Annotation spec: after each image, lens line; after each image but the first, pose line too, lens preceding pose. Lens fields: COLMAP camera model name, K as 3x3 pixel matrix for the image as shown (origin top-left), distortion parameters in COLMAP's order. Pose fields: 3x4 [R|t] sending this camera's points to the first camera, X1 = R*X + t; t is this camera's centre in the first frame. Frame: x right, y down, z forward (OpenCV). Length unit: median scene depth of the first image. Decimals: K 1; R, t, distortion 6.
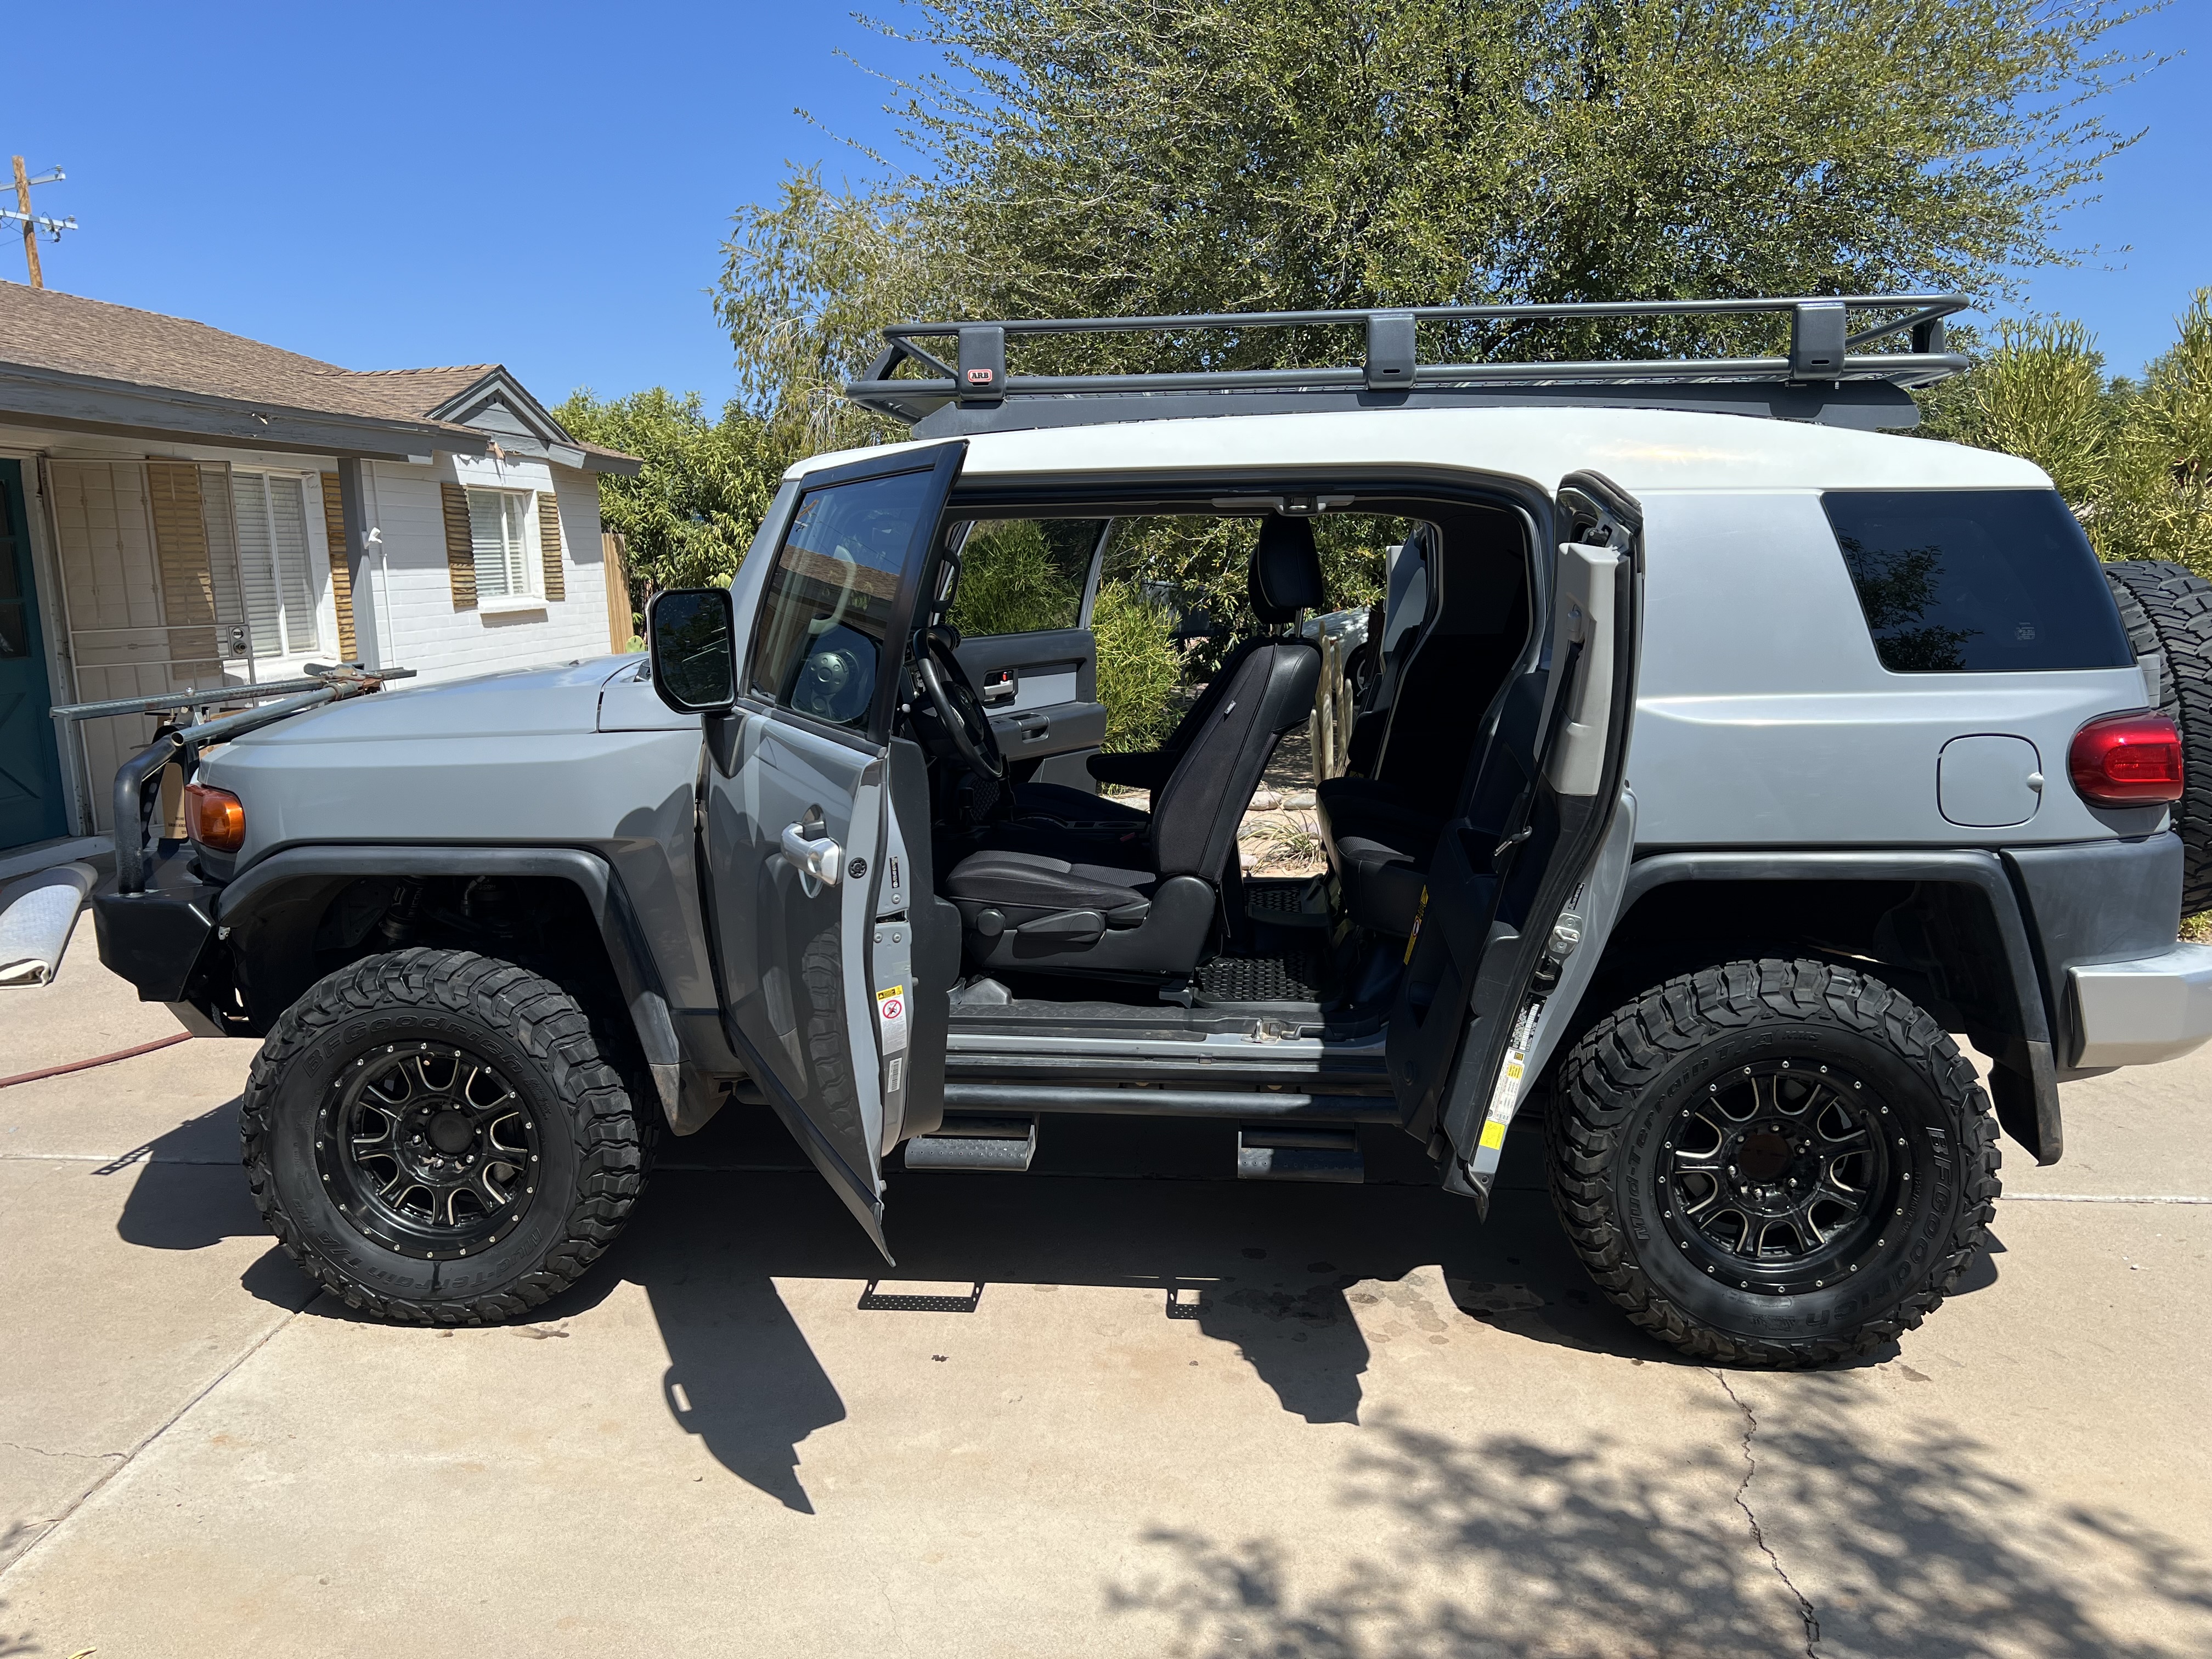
lens RADIAL K [[1652.7, 0, 1098.3], [0, 1652.7, 840.3], [0, 0, 1]] dist [-0.002686, 0.004803]
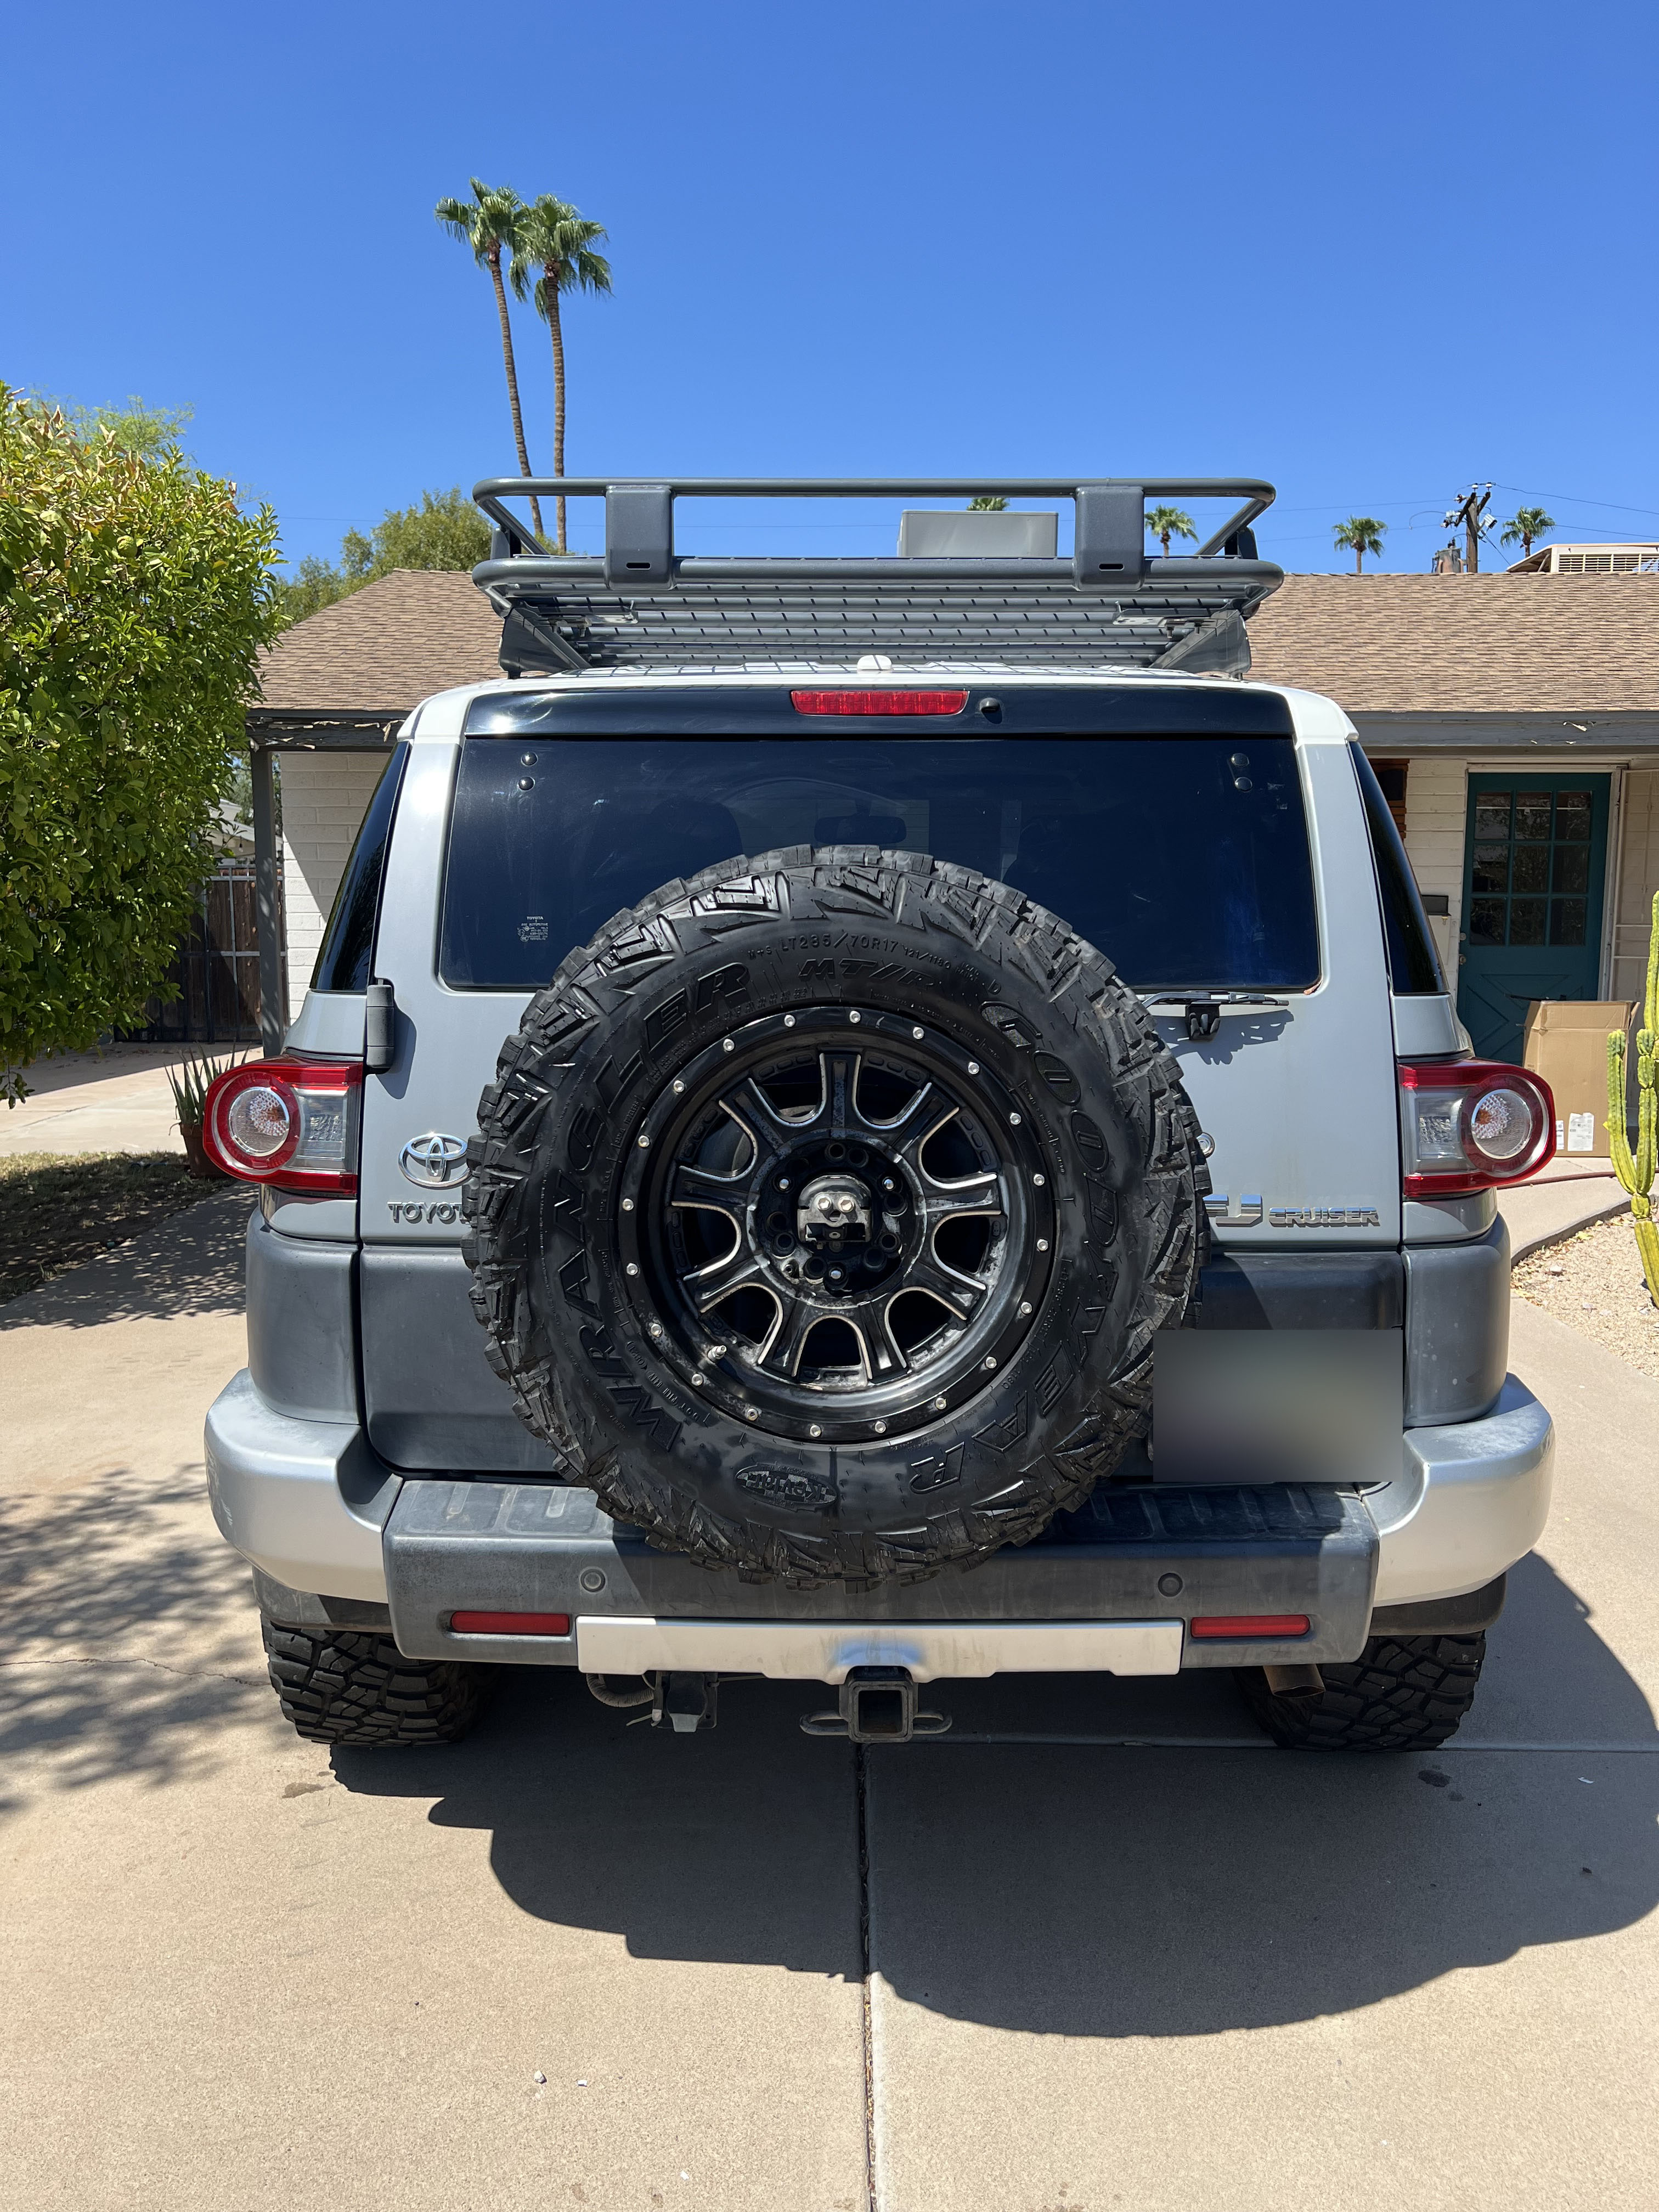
lens RADIAL K [[1652.7, 0, 834.8], [0, 1652.7, 1106.8], [0, 0, 1]] dist [-0.002686, 0.004803]
pose [[0.073966, 0.138021, -0.987664, 1.037015], [-0.166071, 0.978252, 0.124269, -0.131393], [0.983336, 0.154831, 0.095279, 0.897523]]
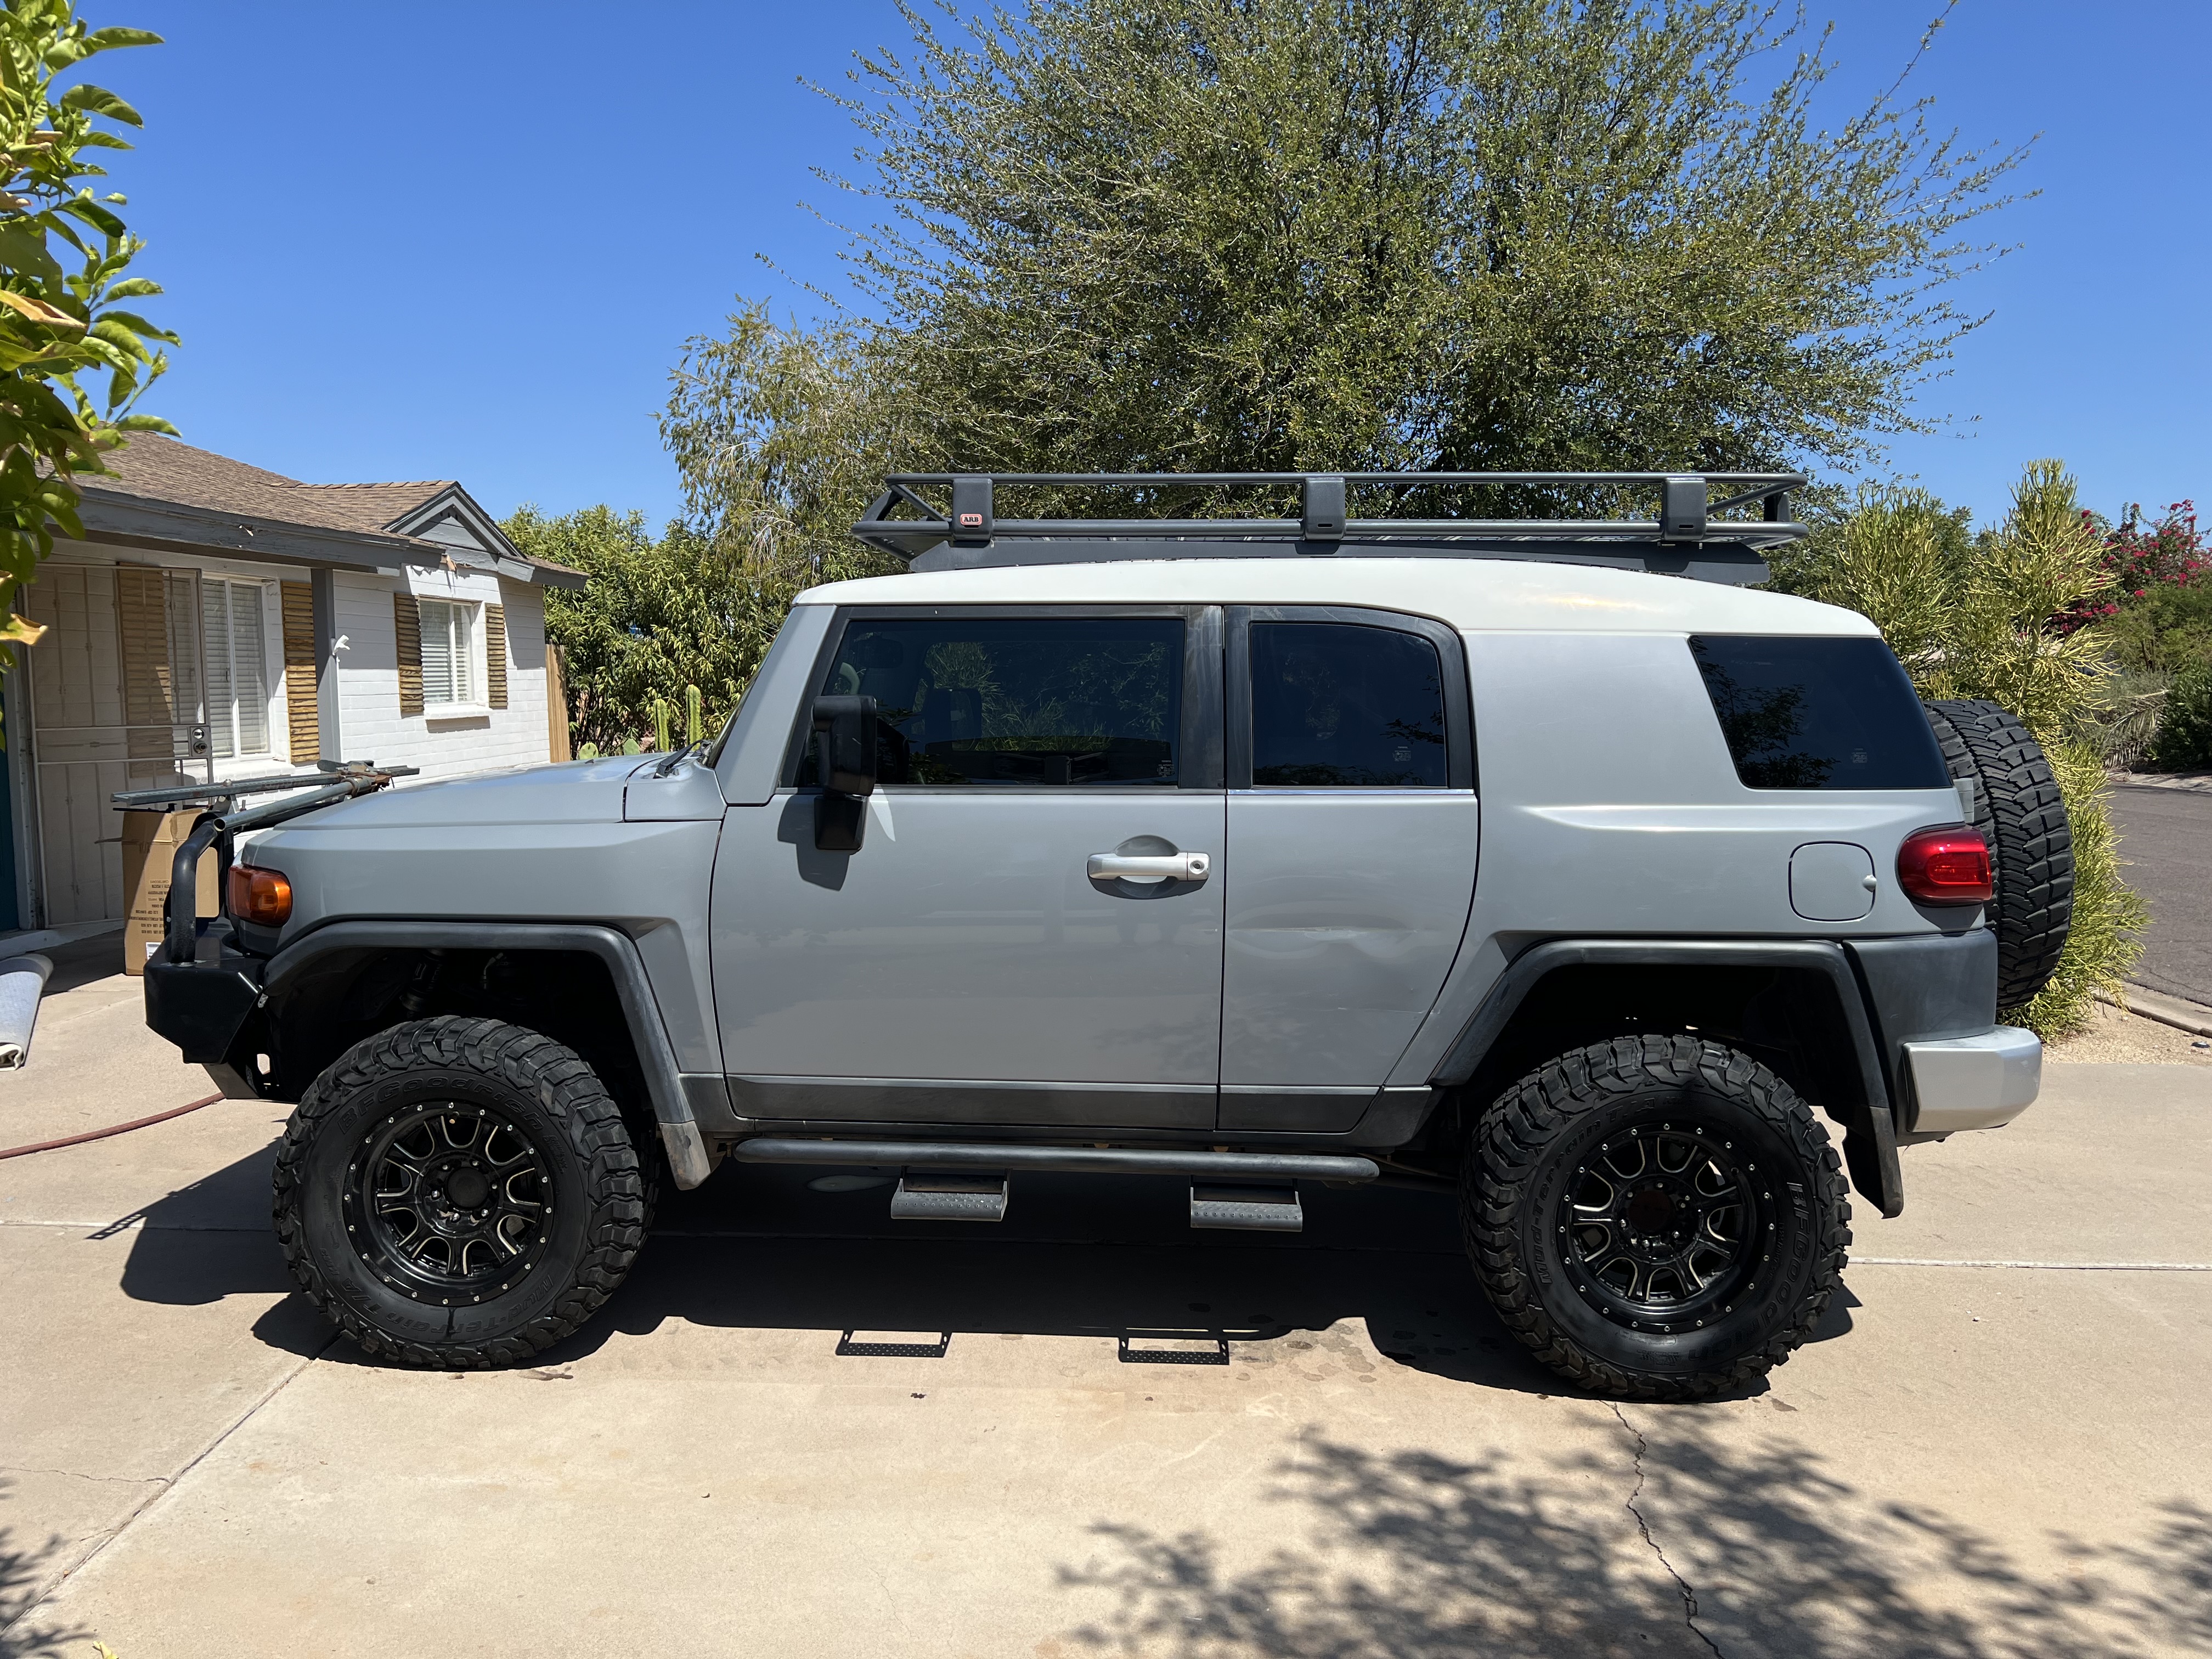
lens RADIAL K [[1652.7, 0, 1106.3], [0, 1652.7, 816.4], [0, 0, 1]] dist [-0.002686, 0.004803]
pose [[0.998367, 0.016106, 0.054799, -0.035102], [-0.011318, 0.996179, -0.086595, 0.022139], [-0.055985, 0.085833, 0.994735, -0.125011]]
